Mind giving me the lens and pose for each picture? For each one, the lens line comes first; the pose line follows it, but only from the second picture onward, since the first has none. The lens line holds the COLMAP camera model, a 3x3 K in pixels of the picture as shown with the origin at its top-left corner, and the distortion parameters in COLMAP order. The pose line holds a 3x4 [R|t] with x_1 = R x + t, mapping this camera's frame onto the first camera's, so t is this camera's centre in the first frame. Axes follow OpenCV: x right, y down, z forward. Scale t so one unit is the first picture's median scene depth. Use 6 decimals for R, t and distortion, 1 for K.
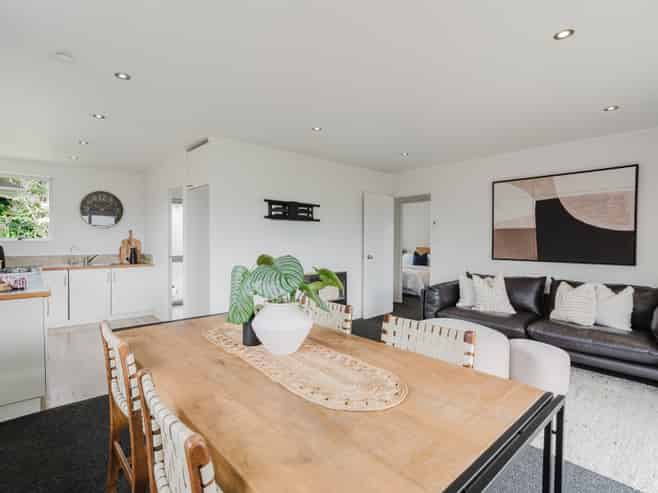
lens RADIAL K [[336.6, 0, 327.2], [0, 336.6, 247.8], [0, 0, 1]] dist [0.000835, 0.000839]
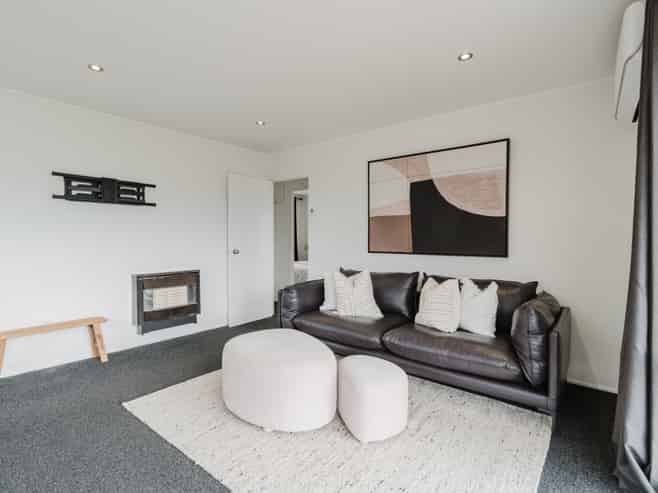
lens RADIAL K [[339.8, 0, 325.1], [0, 339.8, 246.5], [0, 0, 1]] dist [-0.002029, -0.000216]
pose [[0.987841, -0.007180, 0.155304, 0.283742], [0.006573, 0.999969, 0.004425, 0.016685], [-0.155331, -0.003350, 0.987857, 0.192522]]
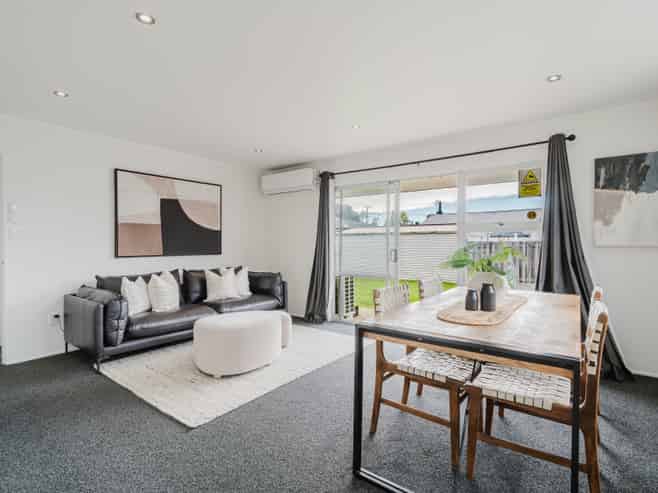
lens RADIAL K [[336.6, 0, 327.2], [0, 336.6, 247.8], [0, 0, 1]] dist [0.000835, 0.000839]
pose [[-0.178168, -0.024229, 0.983702, -0.527795], [0.017813, 0.999454, 0.027844, -0.006767], [-0.983839, 0.022484, -0.177639, 0.705067]]
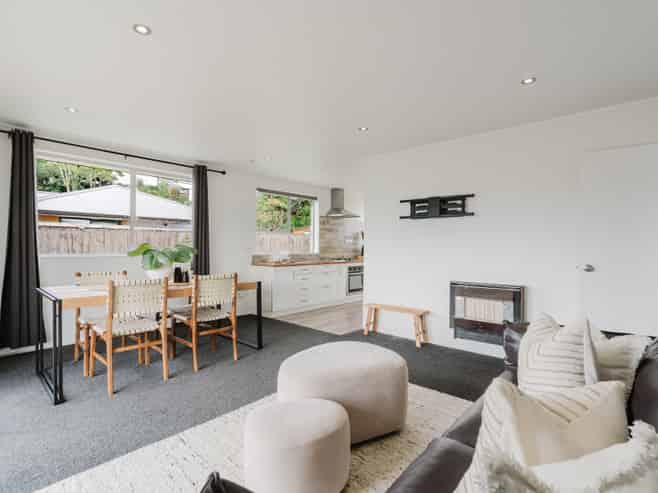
lens RADIAL K [[336.6, 0, 327.2], [0, 336.6, 247.8], [0, 0, 1]] dist [0.000835, 0.000839]
pose [[0.111455, 0.004310, -0.993760, 0.833222], [-0.023087, 0.999732, 0.001746, 0.003943], [0.993501, 0.022748, 0.111524, 0.677797]]
